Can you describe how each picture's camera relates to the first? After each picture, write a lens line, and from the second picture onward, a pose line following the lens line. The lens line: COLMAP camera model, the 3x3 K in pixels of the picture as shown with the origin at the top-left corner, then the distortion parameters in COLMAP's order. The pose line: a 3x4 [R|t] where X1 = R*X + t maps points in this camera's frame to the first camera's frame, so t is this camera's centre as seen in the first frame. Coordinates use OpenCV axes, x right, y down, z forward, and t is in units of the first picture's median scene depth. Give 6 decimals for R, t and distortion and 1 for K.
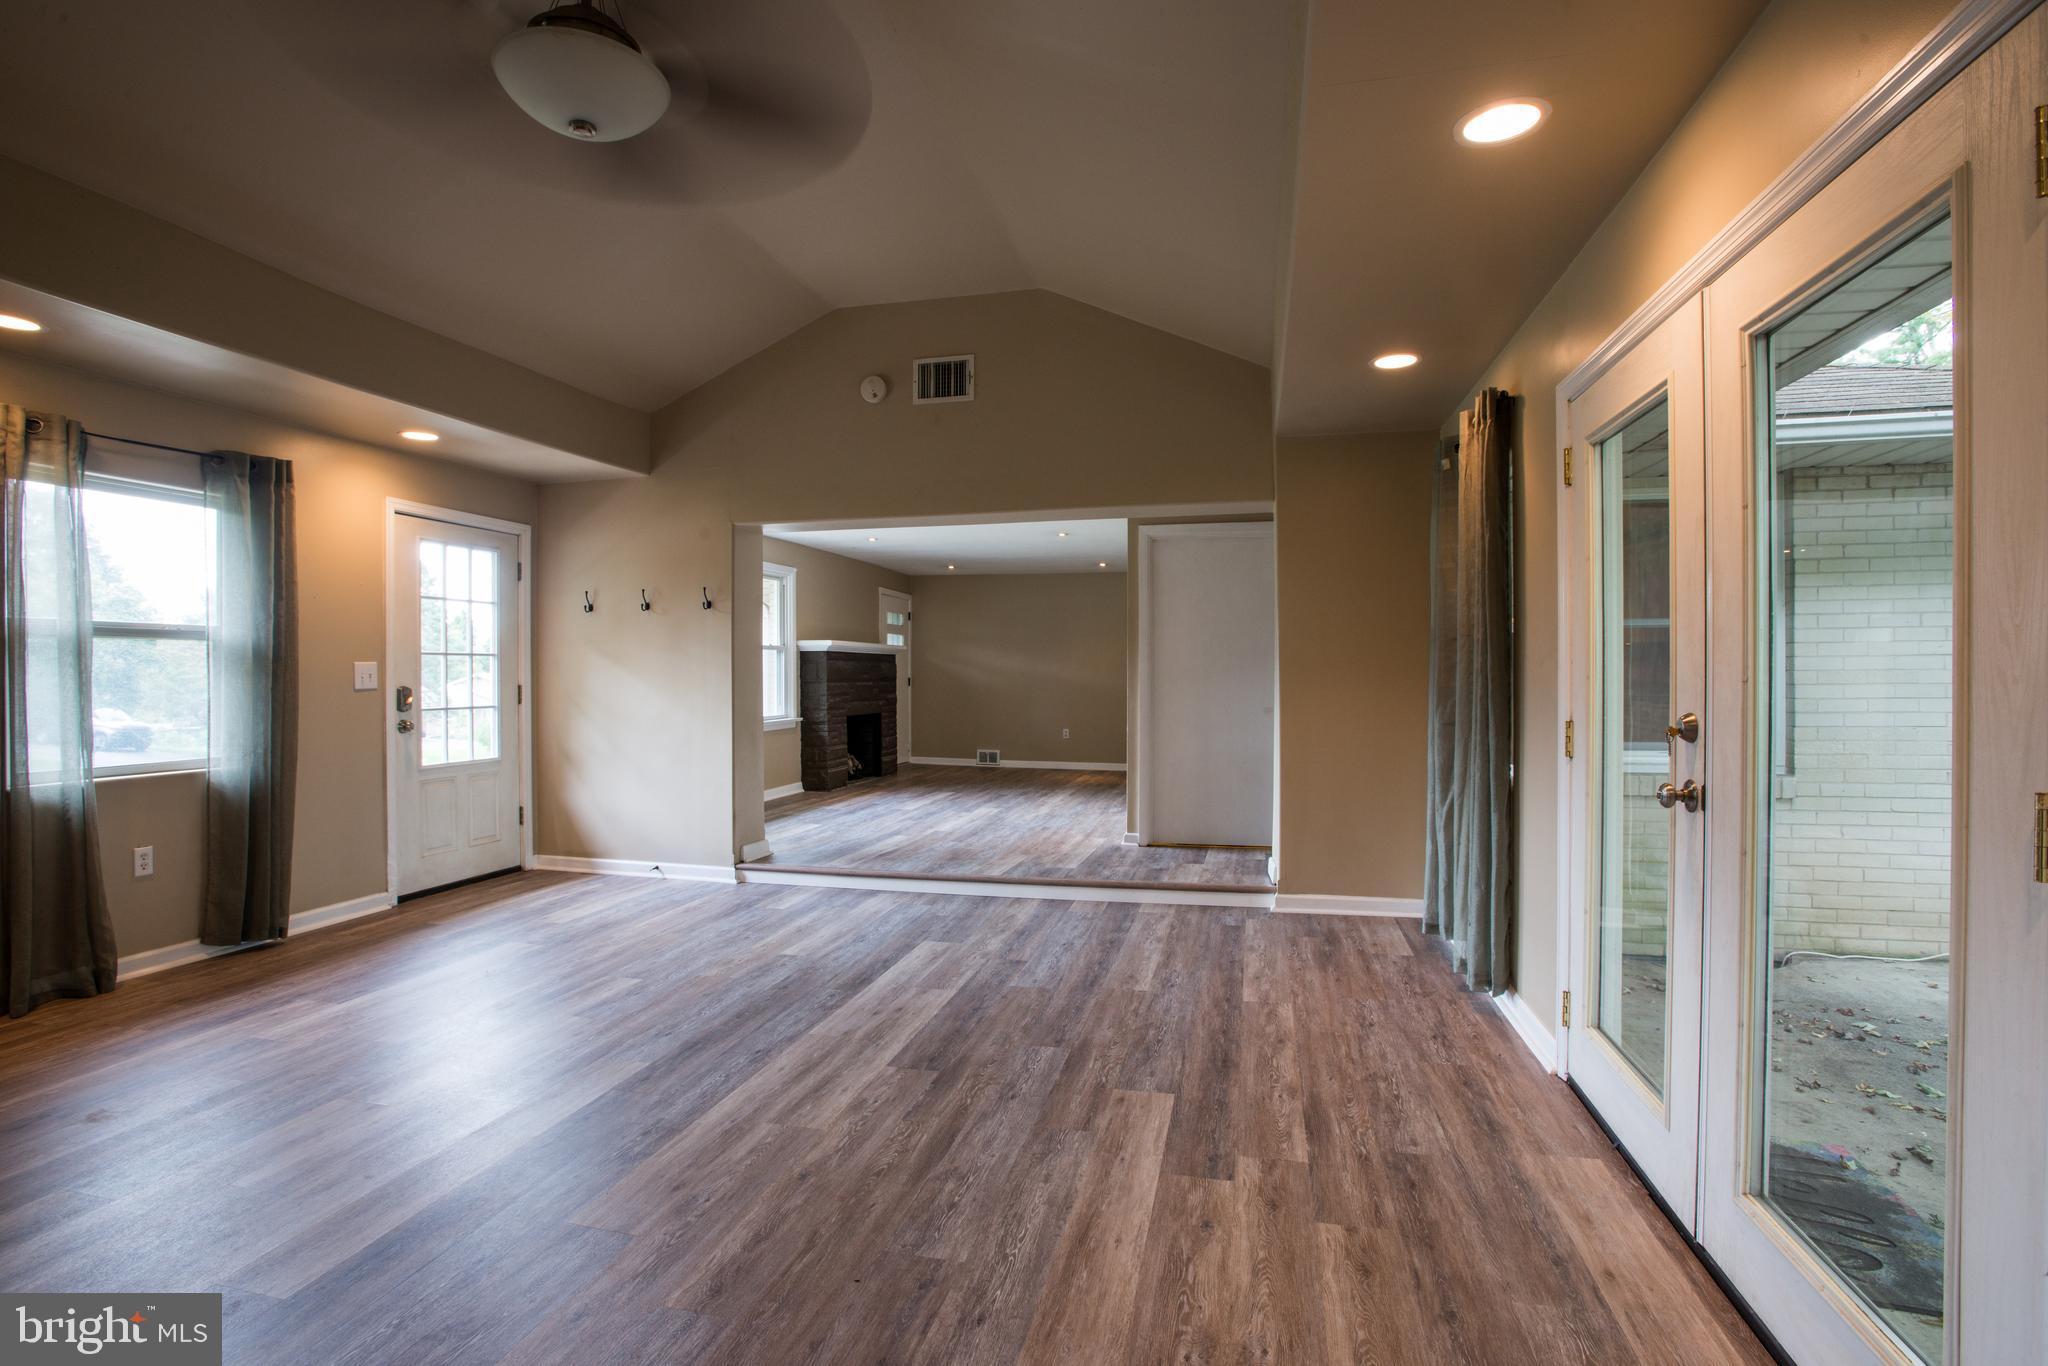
lens RADIAL K [[986.6, 0, 1023.6], [0, 986.6, 673.2], [0, 0, 1]] dist [-0.063428, 0.019449]
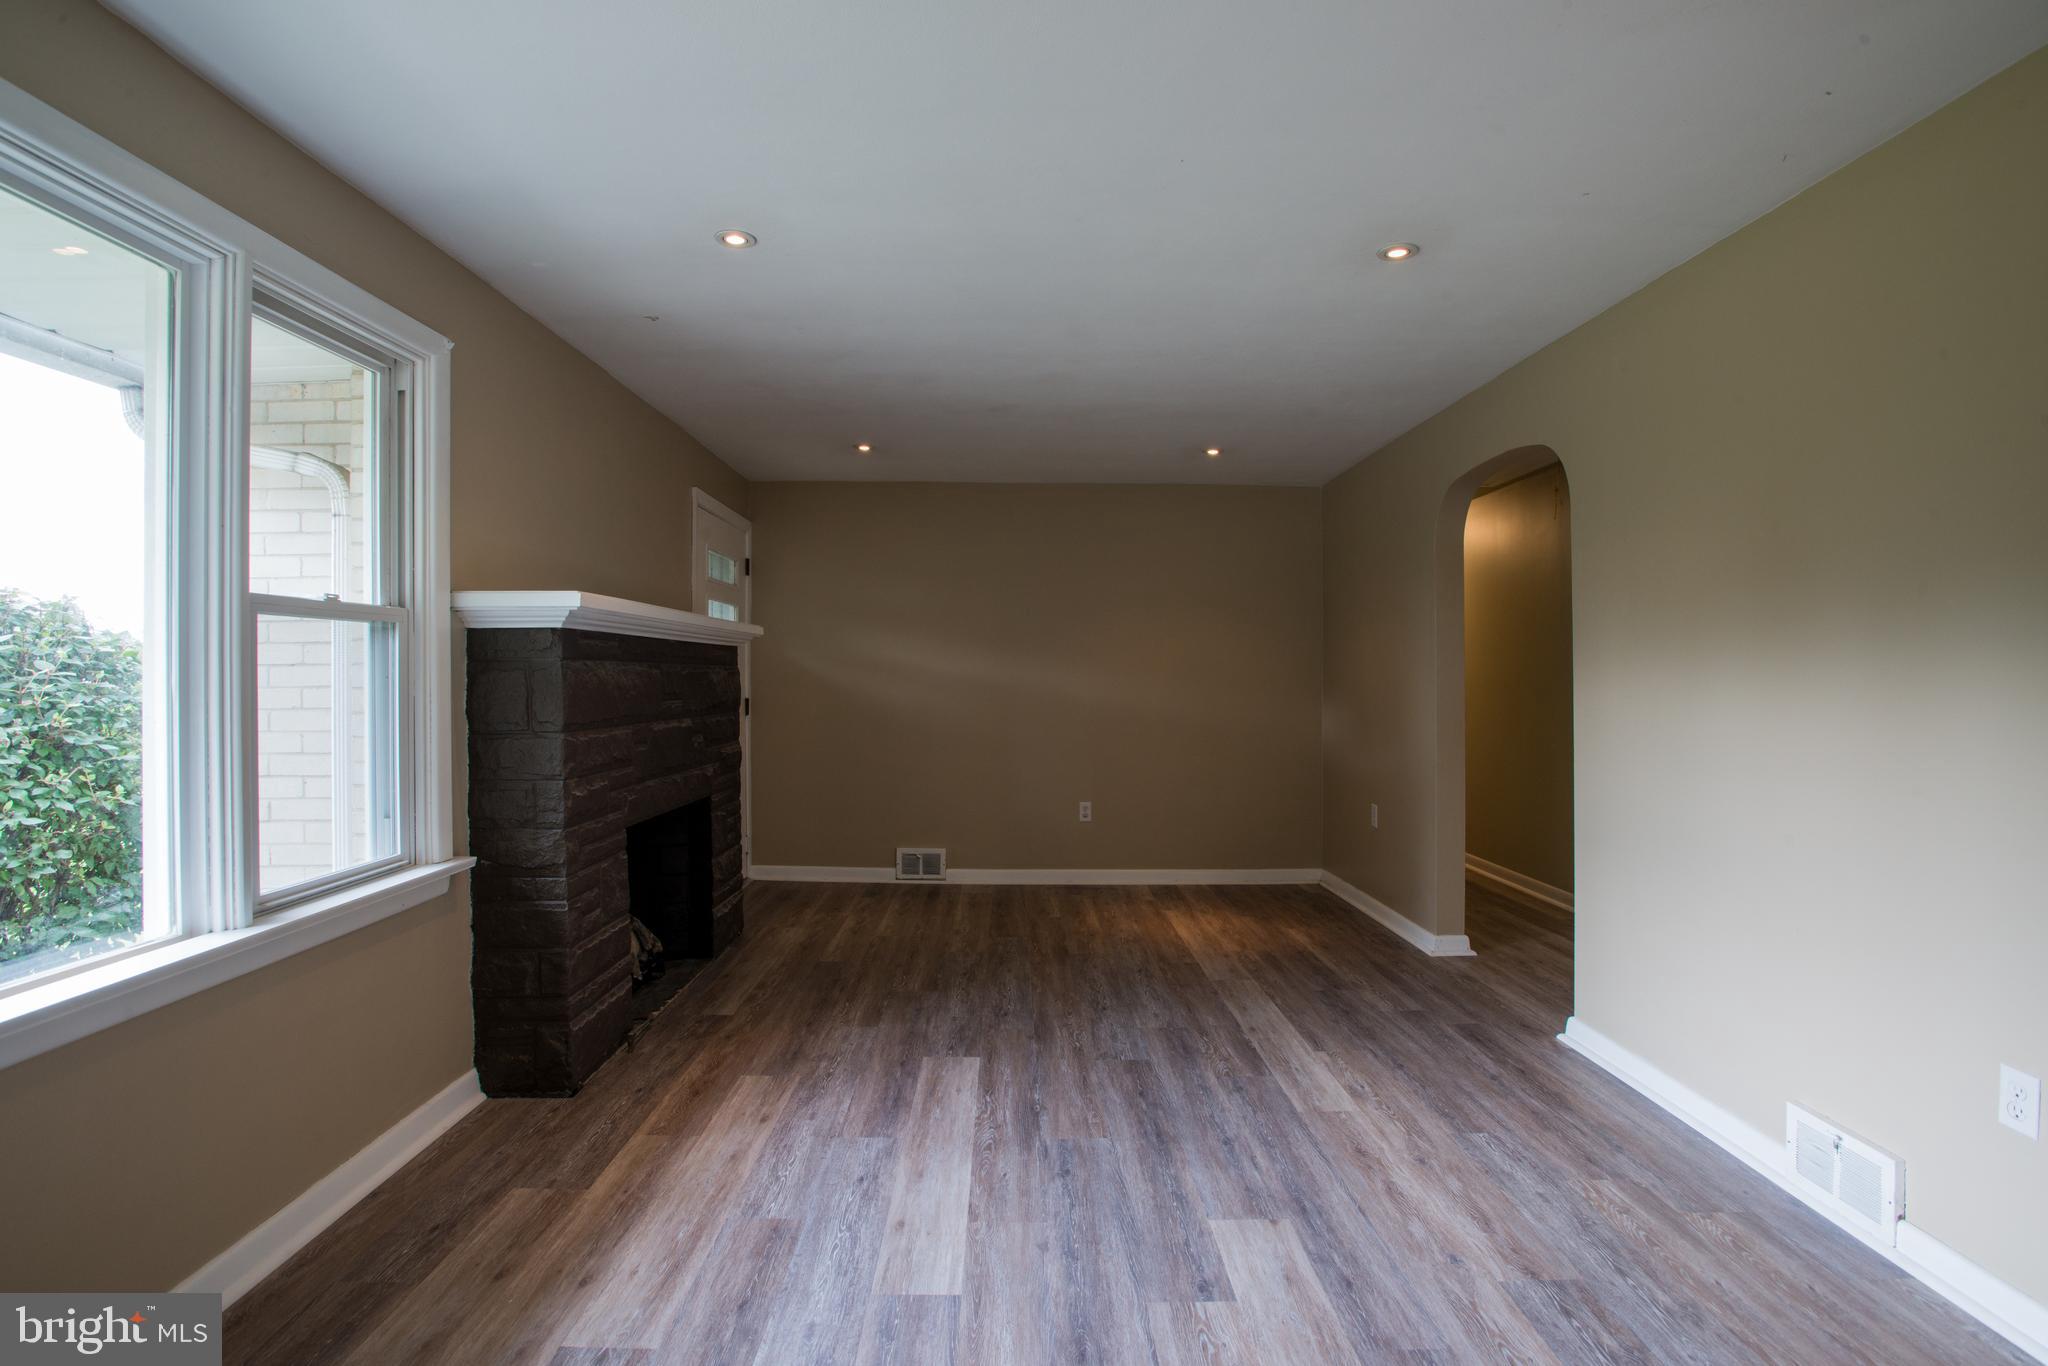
lens RADIAL K [[986.6, 0, 1020.9], [0, 986.6, 668.9], [0, 0, 1]] dist [-0.063428, 0.019449]
pose [[0.968945, 0.000644, 0.247275, -0.126273], [0.000632, 0.999987, -0.005084, -0.008054], [-0.247275, 0.005082, 0.968932, 0.618927]]
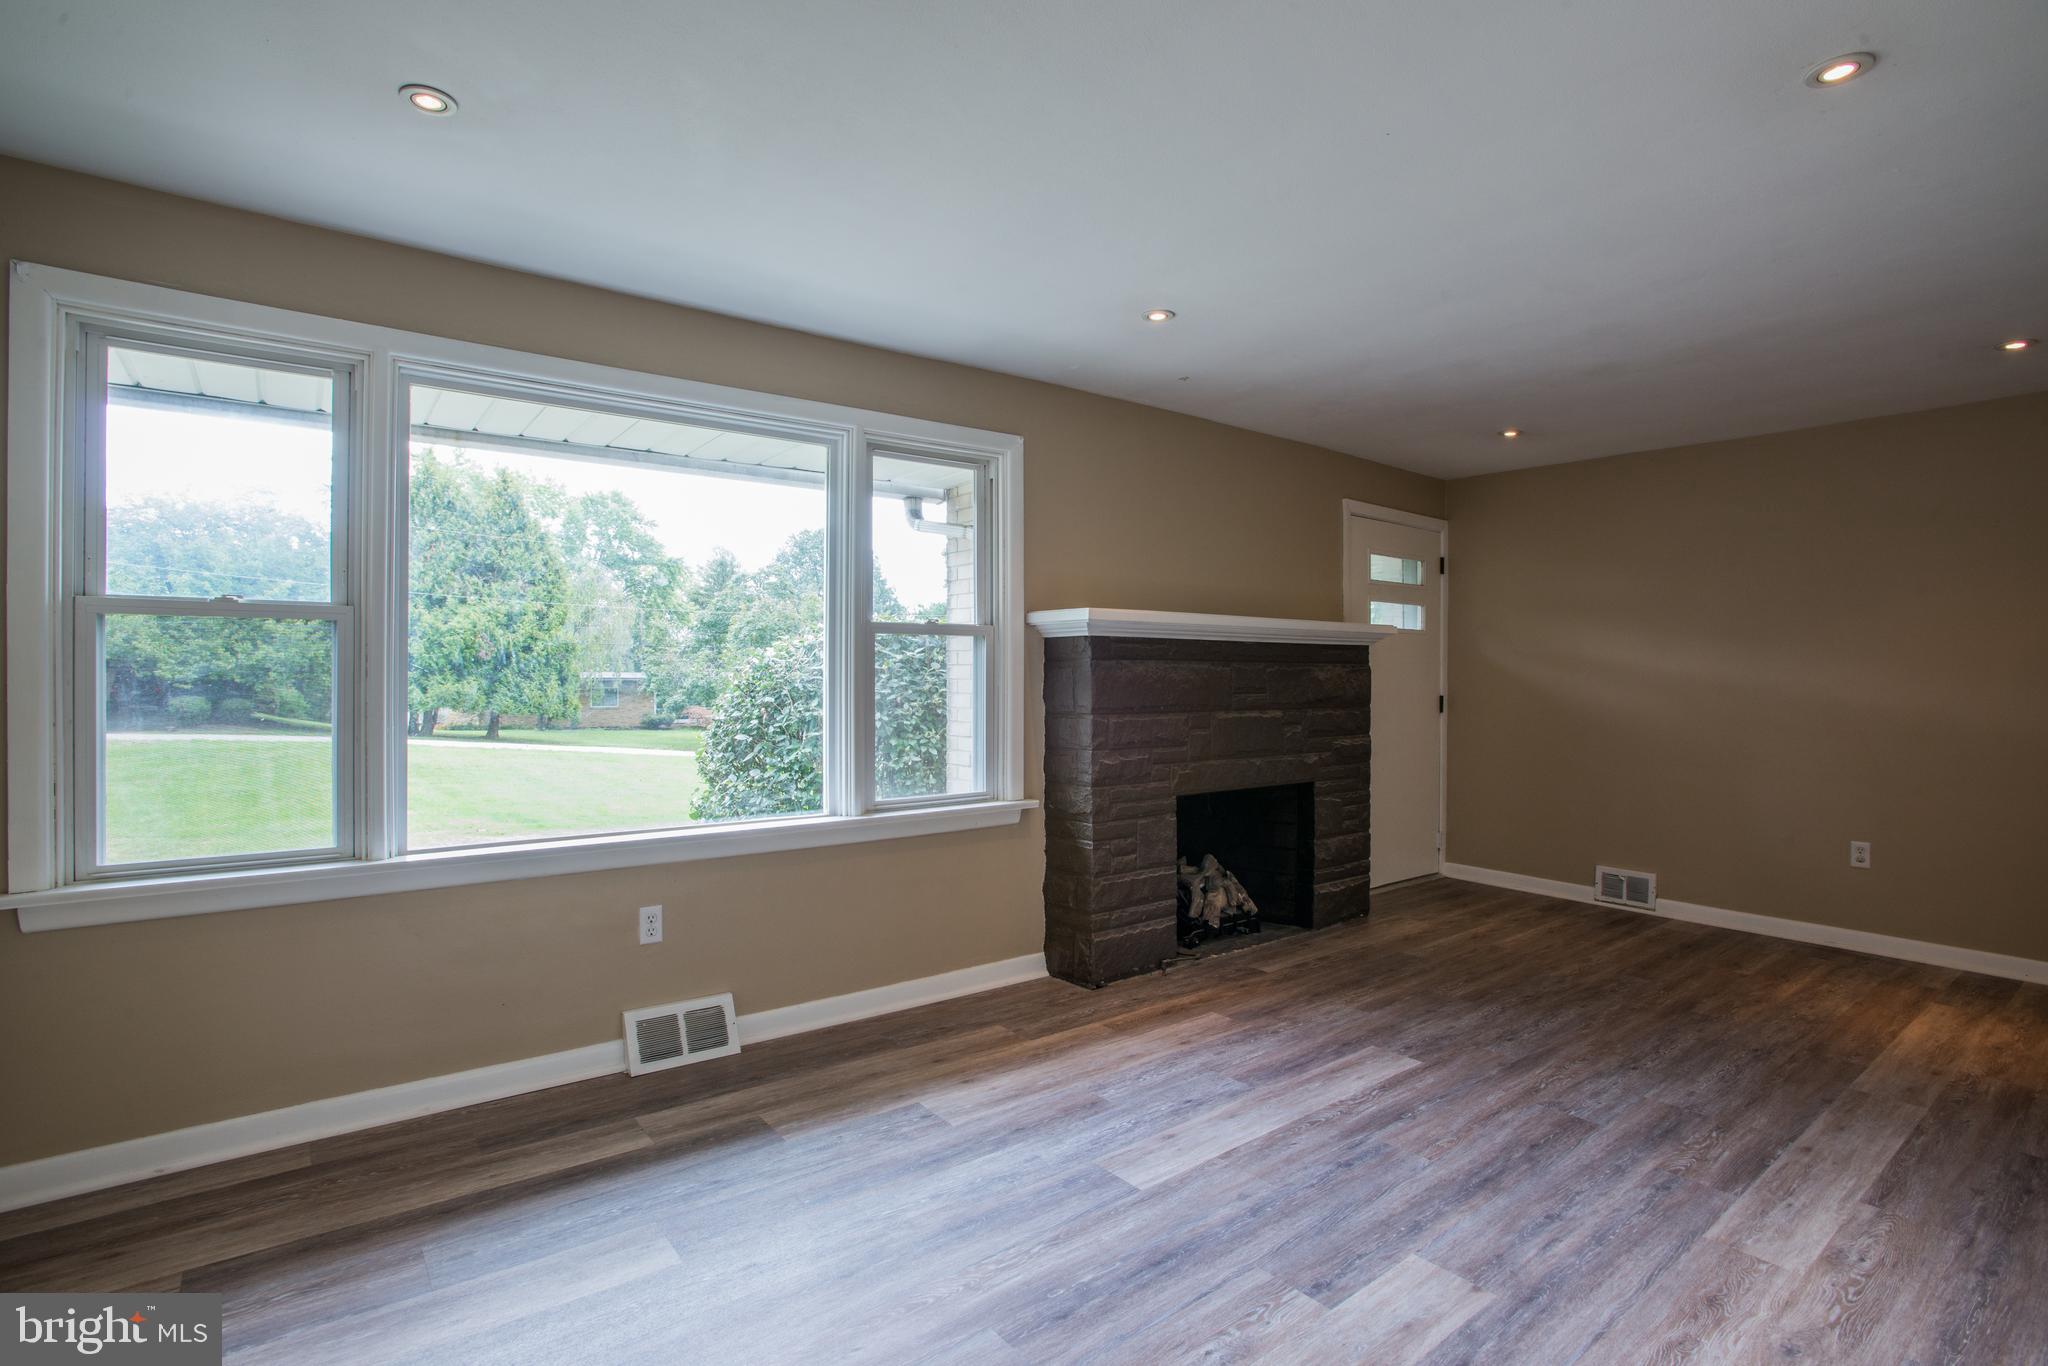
lens RADIAL K [[986.6, 0, 1020.2], [0, 986.6, 671.1], [0, 0, 1]] dist [-0.063428, 0.019449]
pose [[0.782191, 0.001047, -0.623038, 0.021439], [-0.001644, 0.999999, -0.000384, -0.007710], [0.623037, 0.001324, 0.782192, 0.610548]]
